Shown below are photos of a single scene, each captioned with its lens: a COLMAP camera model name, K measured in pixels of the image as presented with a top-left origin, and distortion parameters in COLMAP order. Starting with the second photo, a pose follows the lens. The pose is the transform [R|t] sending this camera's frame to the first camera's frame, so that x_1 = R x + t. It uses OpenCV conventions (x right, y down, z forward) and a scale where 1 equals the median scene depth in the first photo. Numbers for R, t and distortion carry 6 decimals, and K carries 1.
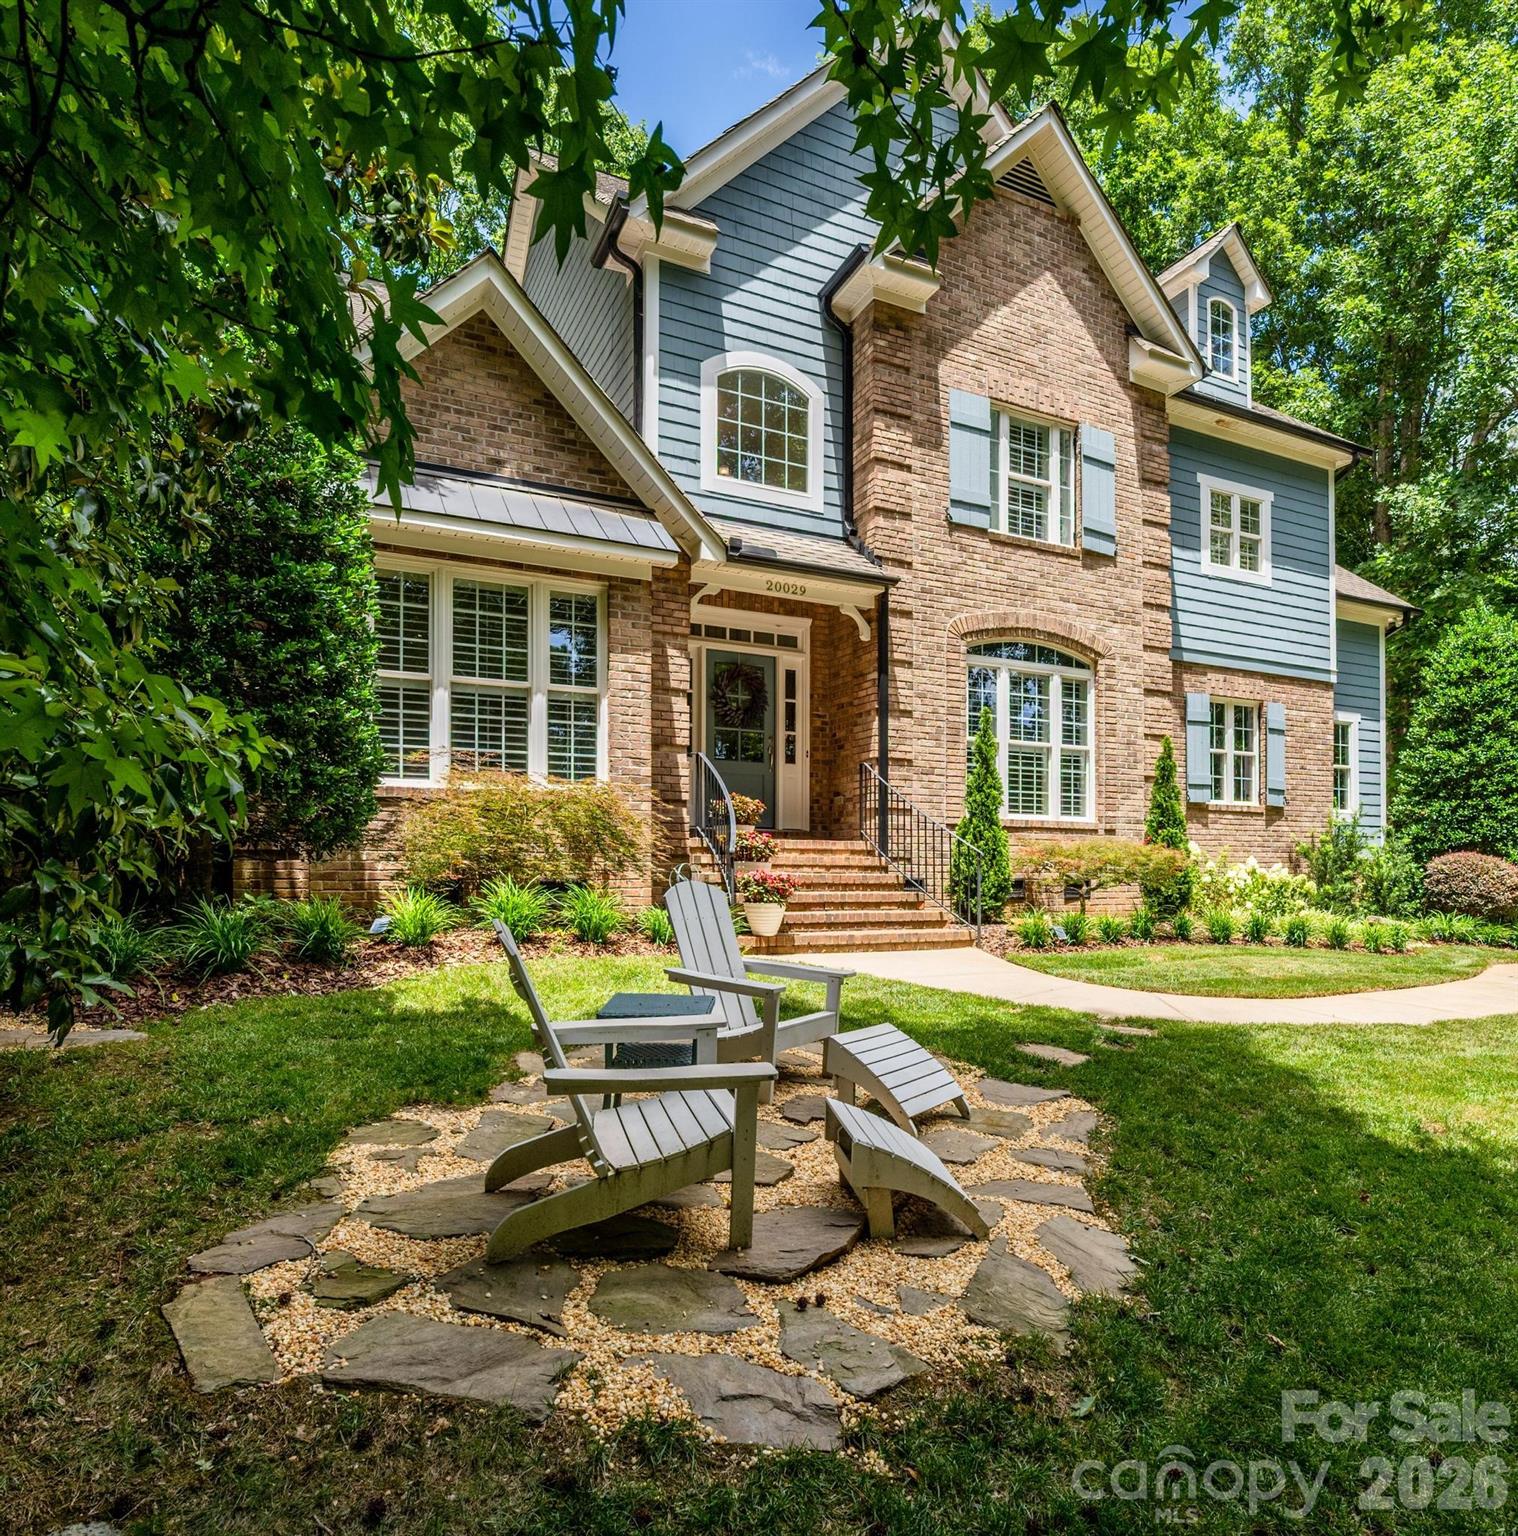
lens RADIAL K [[1023.7, 0, 851.2], [0, 1023.7, 843.5], [0, 0, 1]] dist [-0.003360, 0.001177]
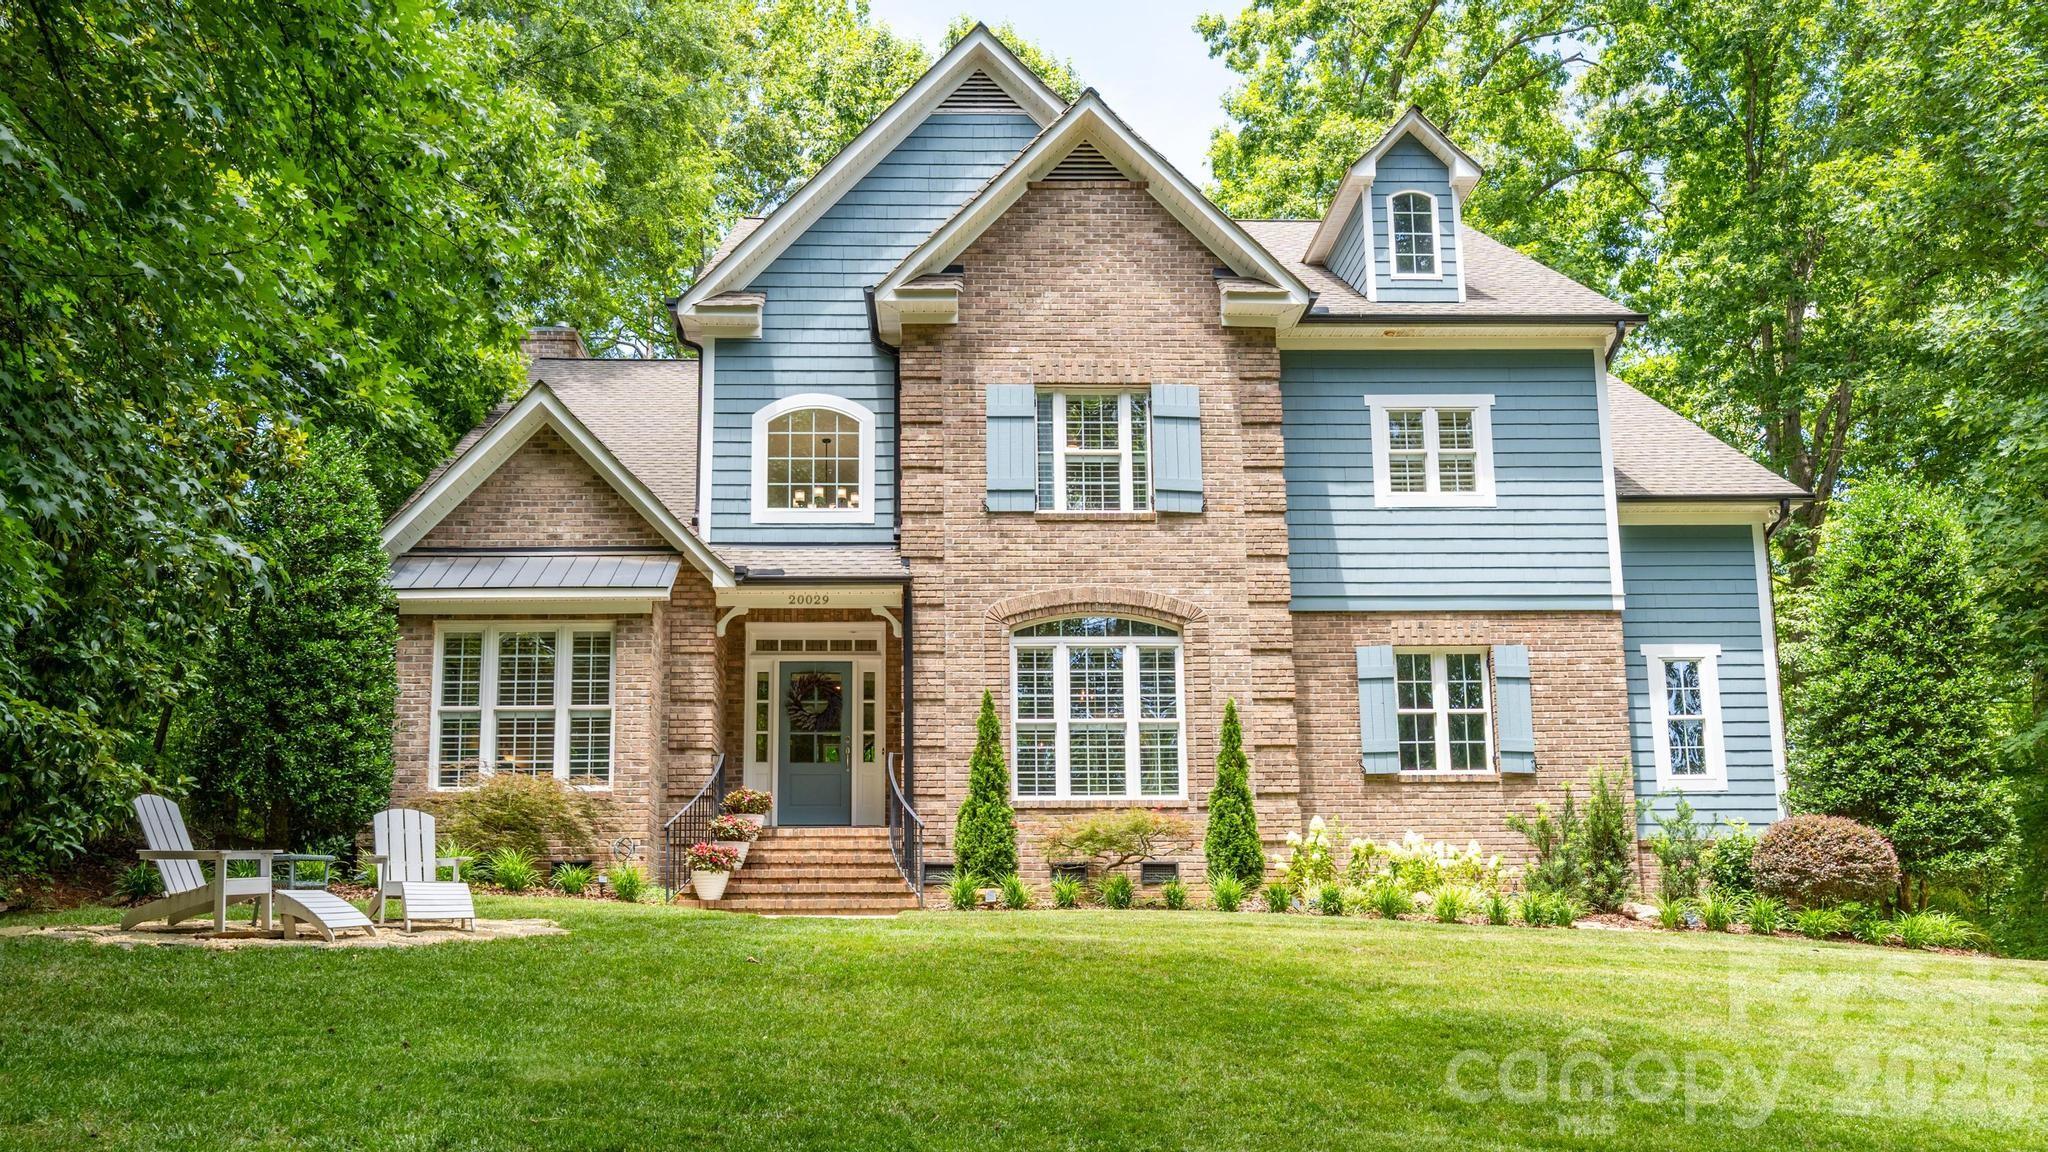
lens RADIAL K [[1591.4, 0, 1022.0], [0, 1591.4, 719.6], [0, 0, 1]] dist [0.013008, 0.001901]
pose [[0.888289, -0.095512, -0.449243, 0.780375], [0.026022, 0.987033, -0.158396, 0.133870], [0.458547, 0.129011, 0.879256, -0.329798]]
